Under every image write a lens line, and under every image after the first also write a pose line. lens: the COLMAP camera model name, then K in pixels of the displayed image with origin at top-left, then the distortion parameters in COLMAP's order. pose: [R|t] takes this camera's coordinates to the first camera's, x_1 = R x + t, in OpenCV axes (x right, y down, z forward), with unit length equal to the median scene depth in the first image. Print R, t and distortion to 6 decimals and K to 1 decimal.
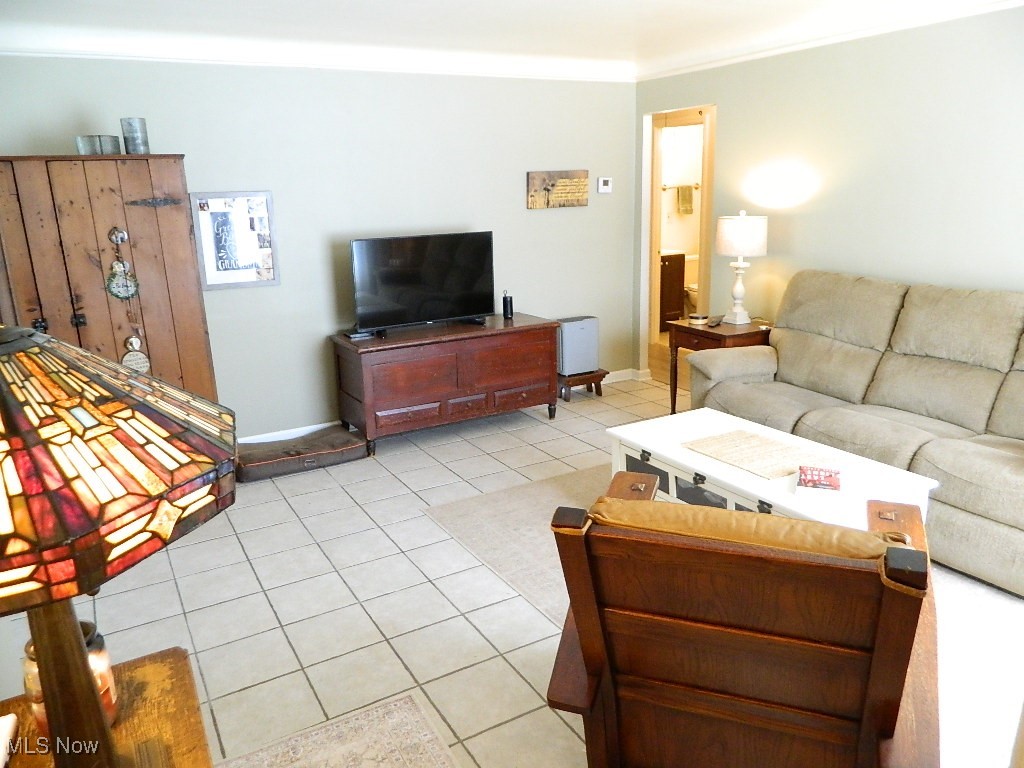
lens RADIAL K [[760.8, 0, 512.0], [0, 760.8, 384.0], [0, 0, 1]] dist [0.006391, 0.003680]
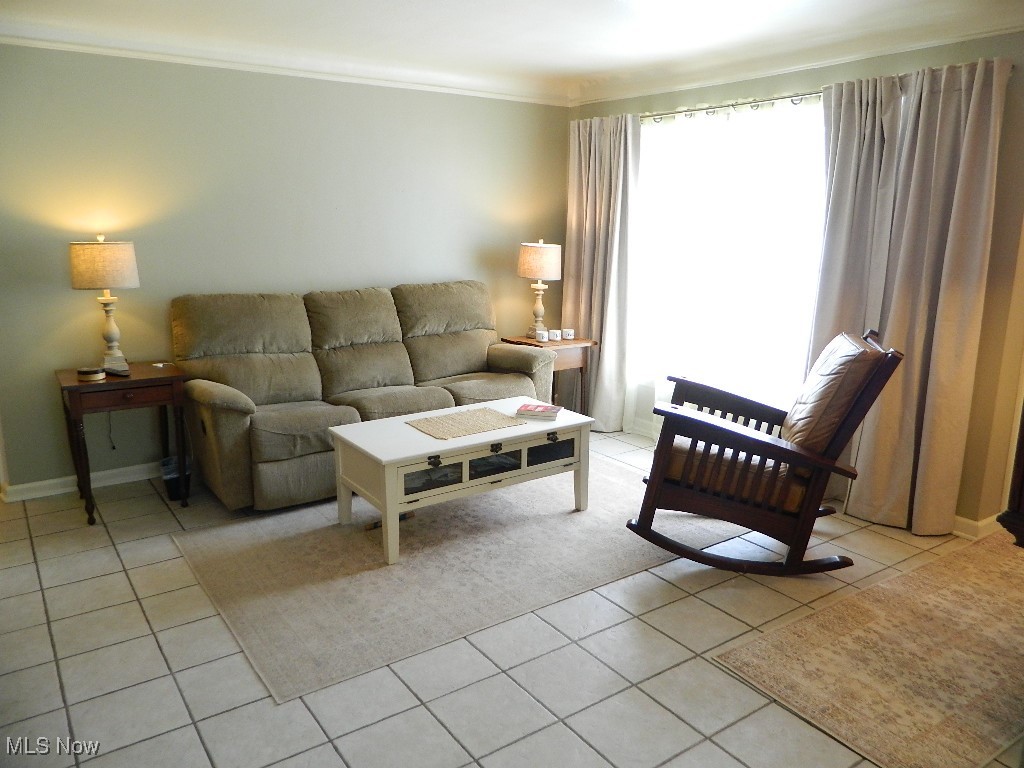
lens RADIAL K [[760.8, 0, 512.0], [0, 760.8, 384.0], [0, 0, 1]] dist [0.006391, 0.003680]
pose [[-0.095840, -0.186357, 0.977796, -0.733975], [0.250607, 0.946158, 0.204891, -0.168069], [-0.963333, 0.264679, -0.043977, 0.827569]]
